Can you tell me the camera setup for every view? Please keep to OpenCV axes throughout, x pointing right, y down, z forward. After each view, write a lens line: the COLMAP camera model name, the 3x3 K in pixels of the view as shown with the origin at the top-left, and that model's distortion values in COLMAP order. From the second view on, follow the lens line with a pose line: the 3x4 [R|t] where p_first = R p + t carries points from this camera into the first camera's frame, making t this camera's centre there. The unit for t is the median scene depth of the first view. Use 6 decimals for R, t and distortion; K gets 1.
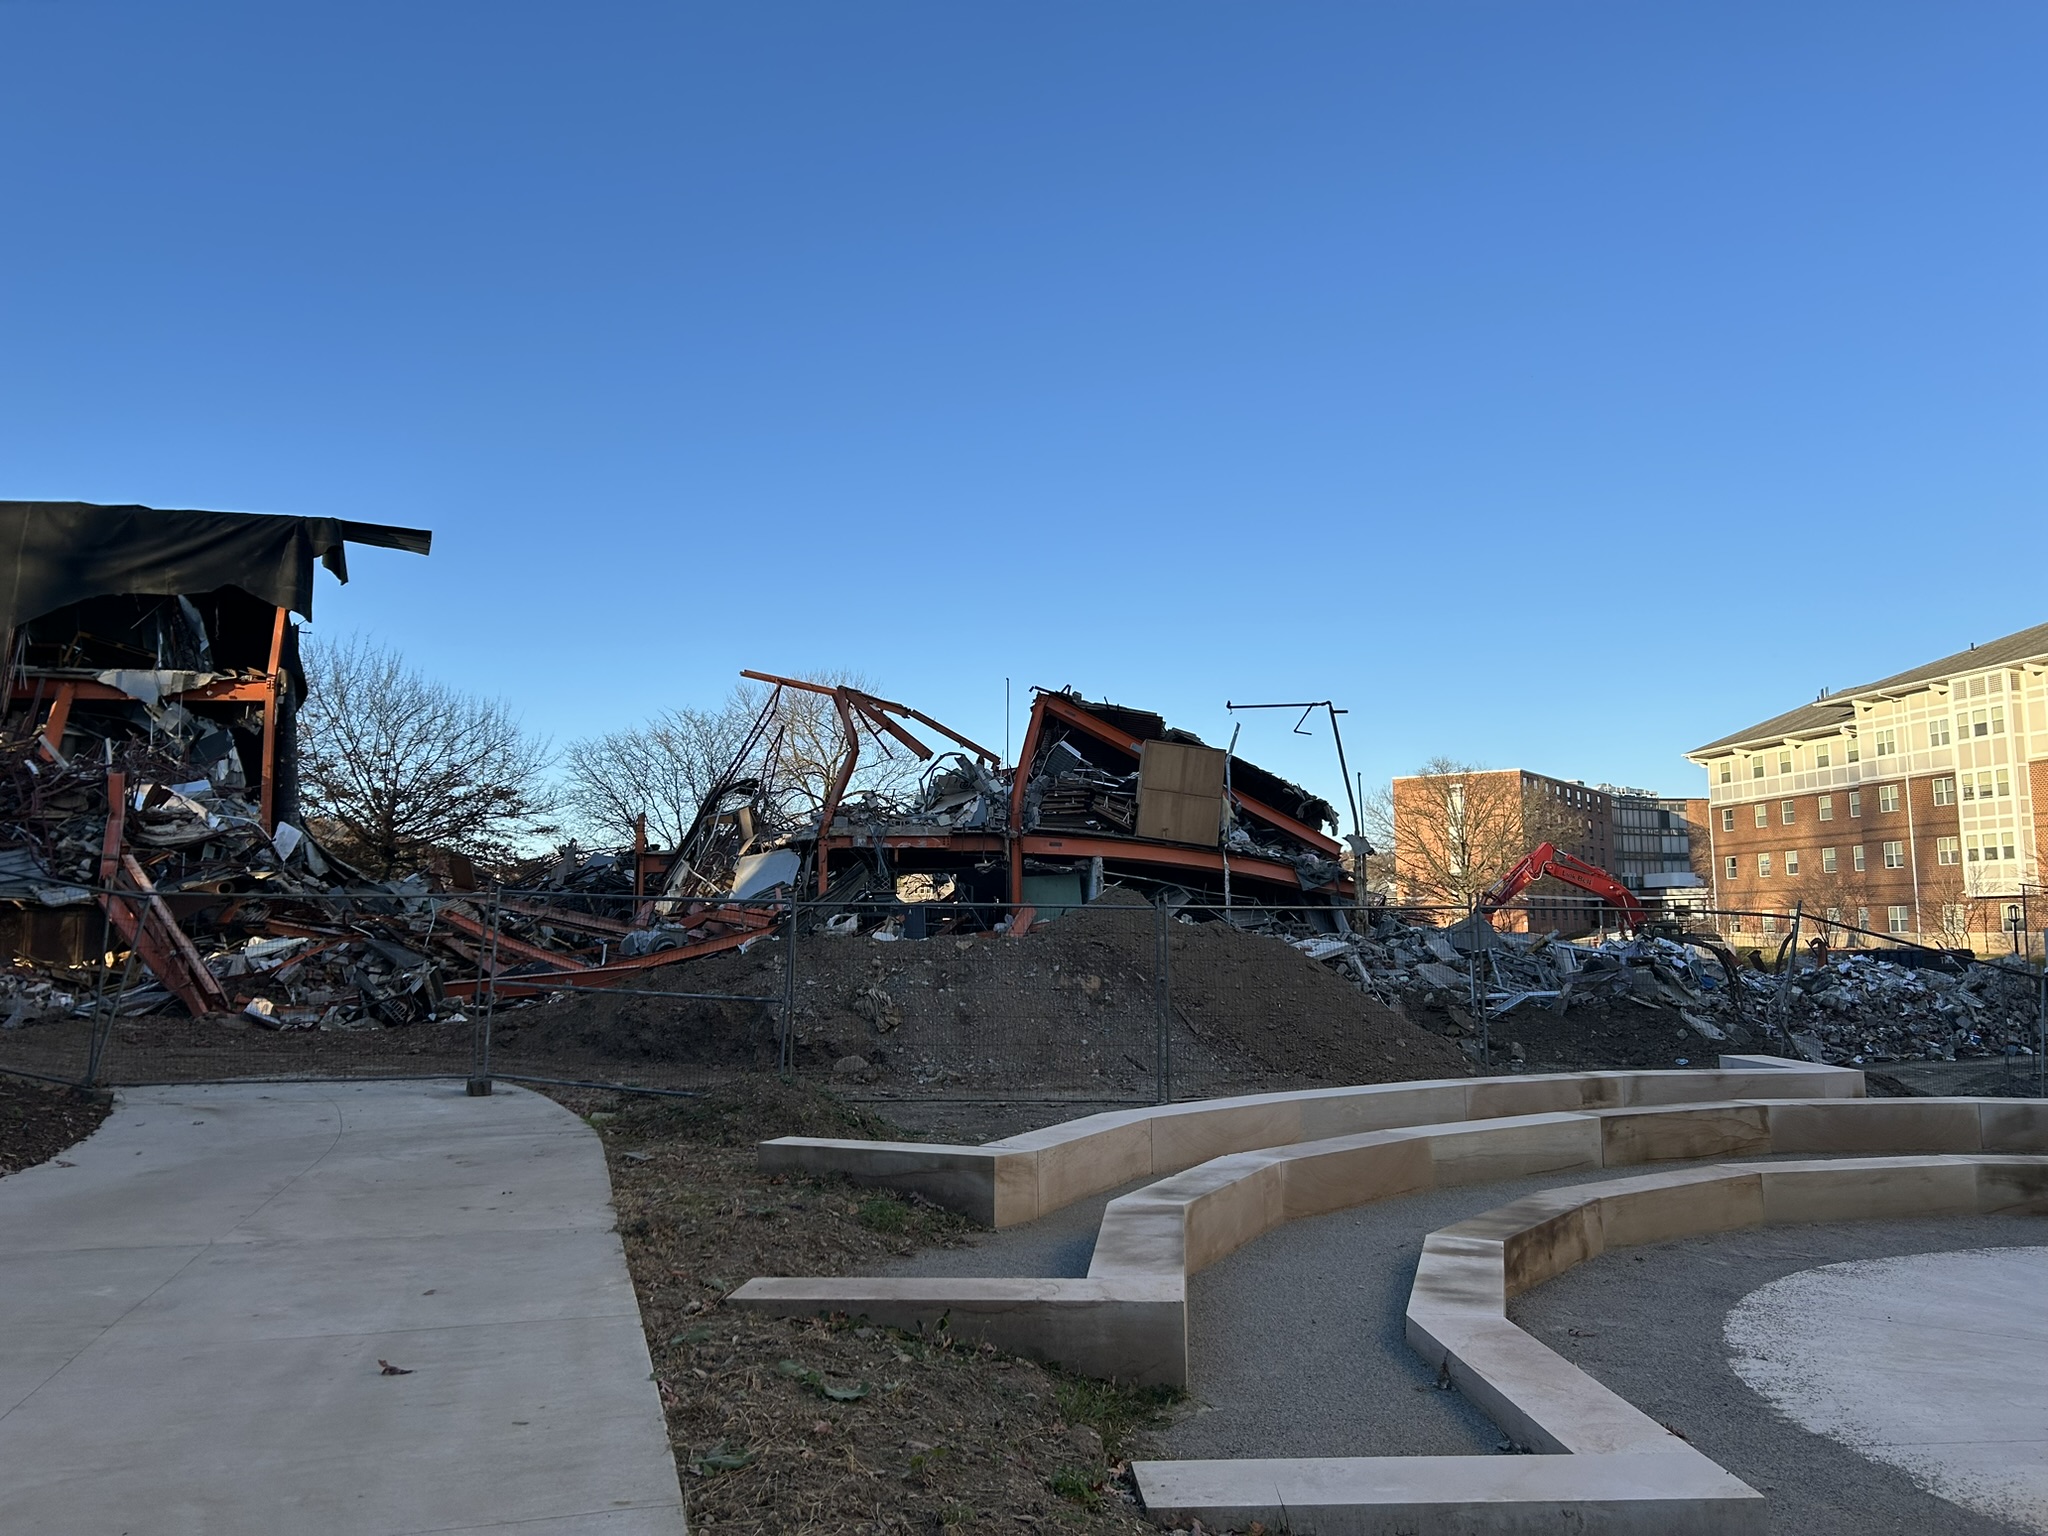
lens RADIAL K [[1562.0, 0, 1011.2], [0, 1562.0, 793.3], [0, 0, 1]] dist [0.005680, 0.004143]
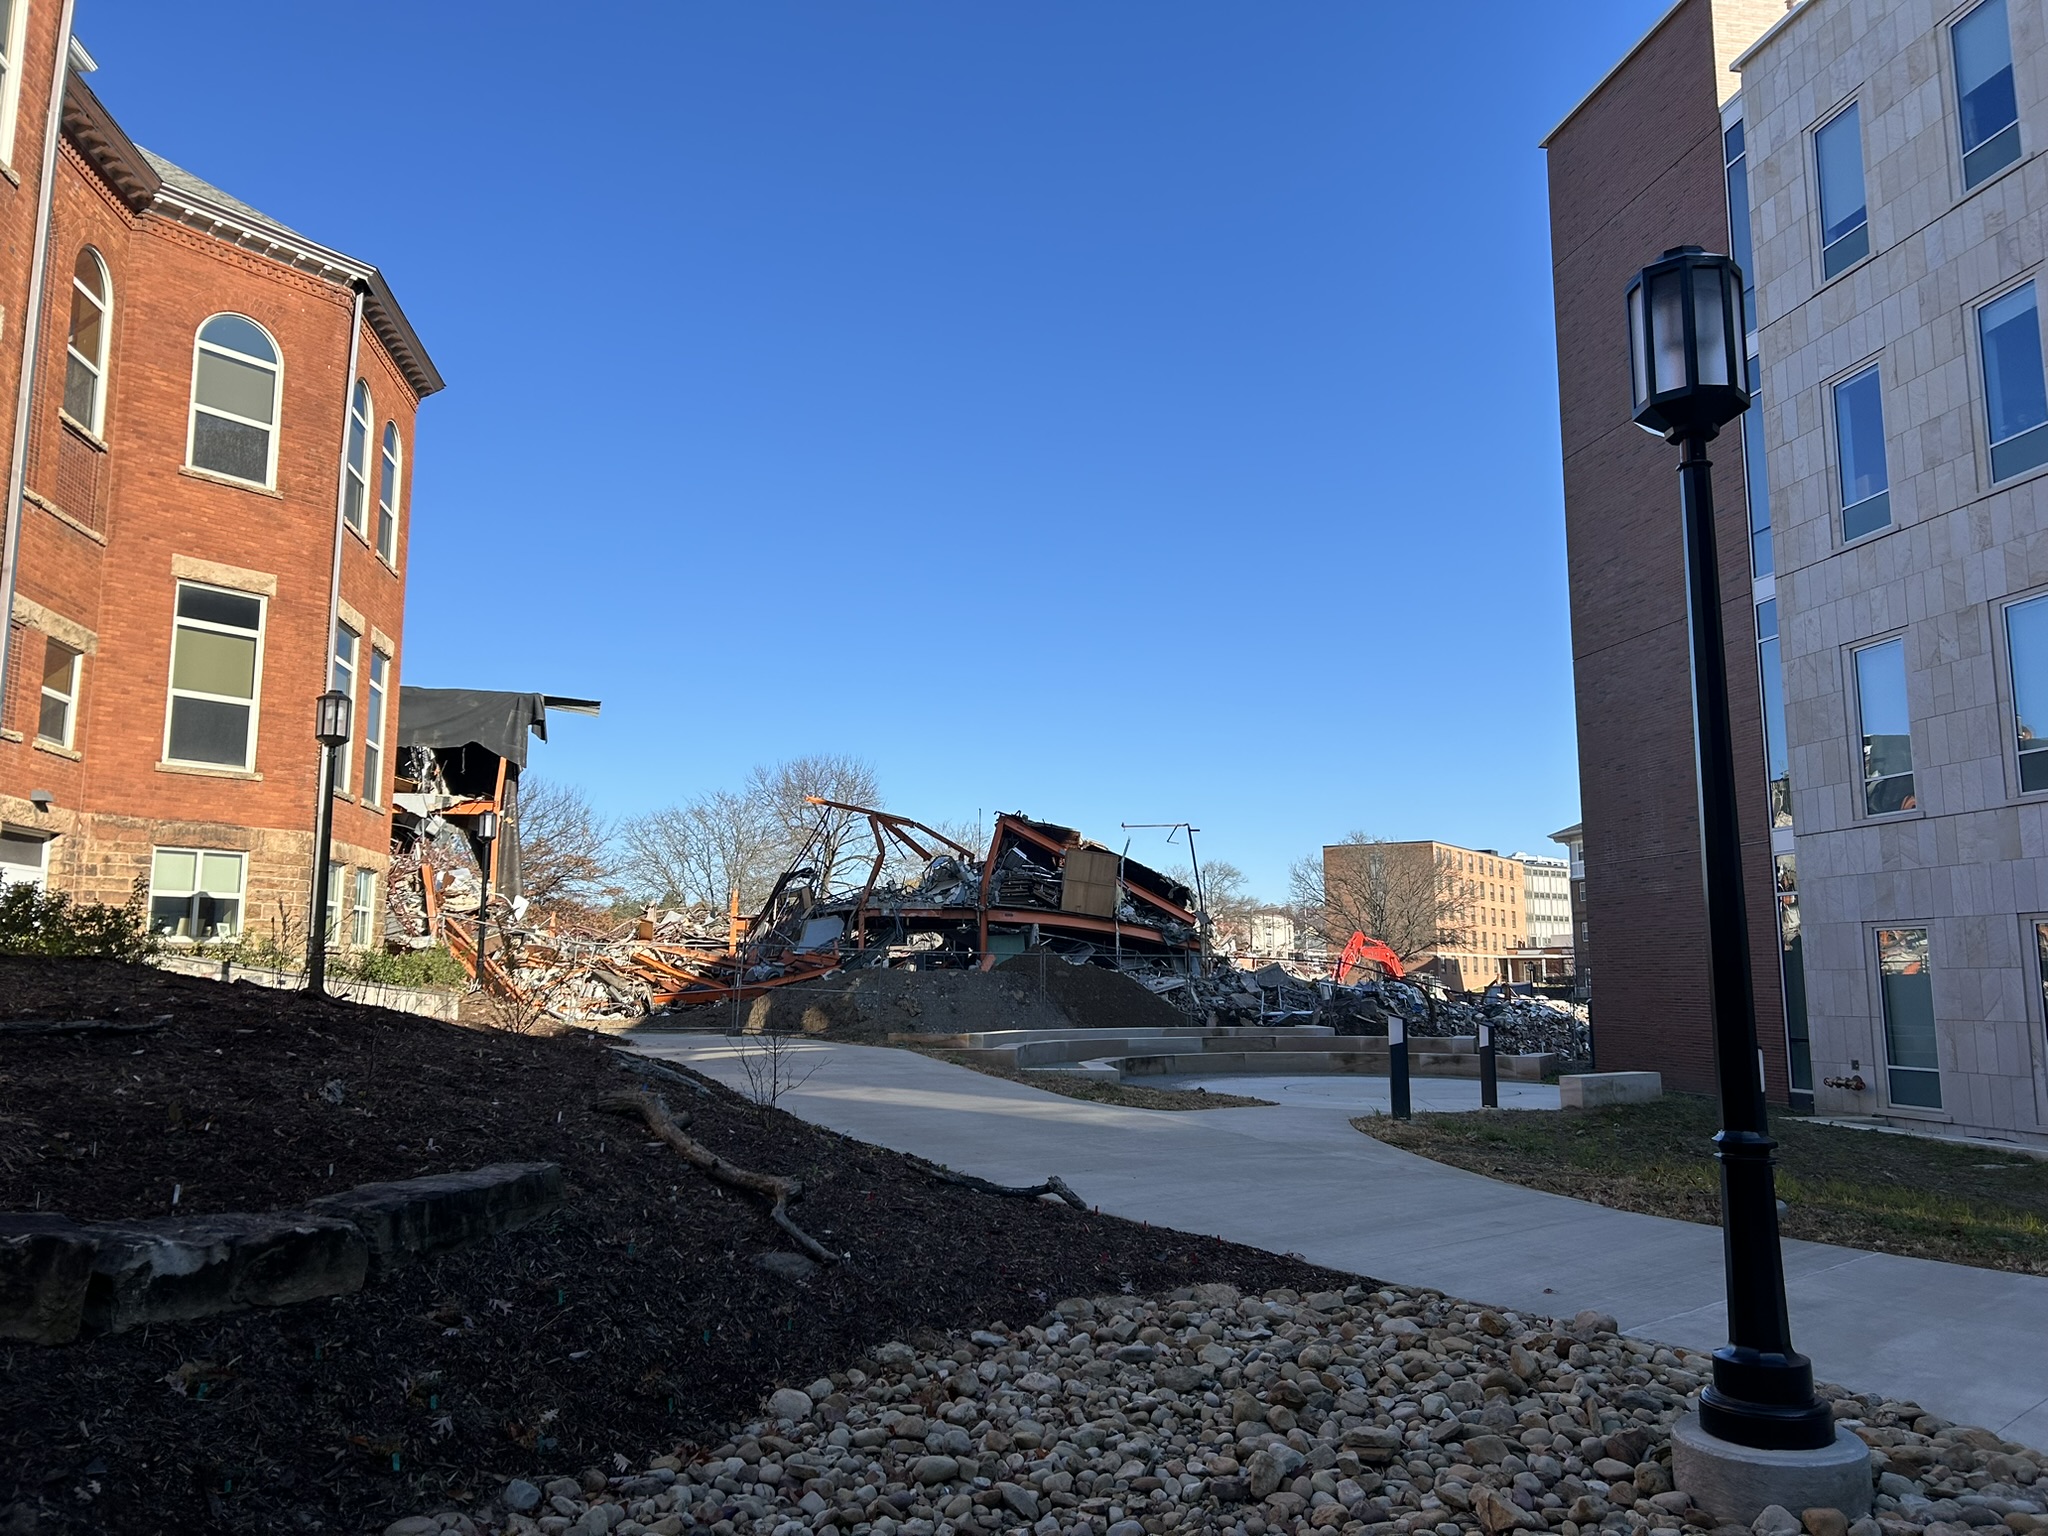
lens RADIAL K [[1552.1, 0, 1024.0], [0, 1552.1, 768.0], [0, 0, 1]] dist [0.053080, -0.001530]
pose [[0.999606, 0.015314, 0.023536, 0.004343], [-0.014145, 0.998697, -0.049024, -0.036118], [-0.024256, 0.048671, 0.998520, -0.528242]]
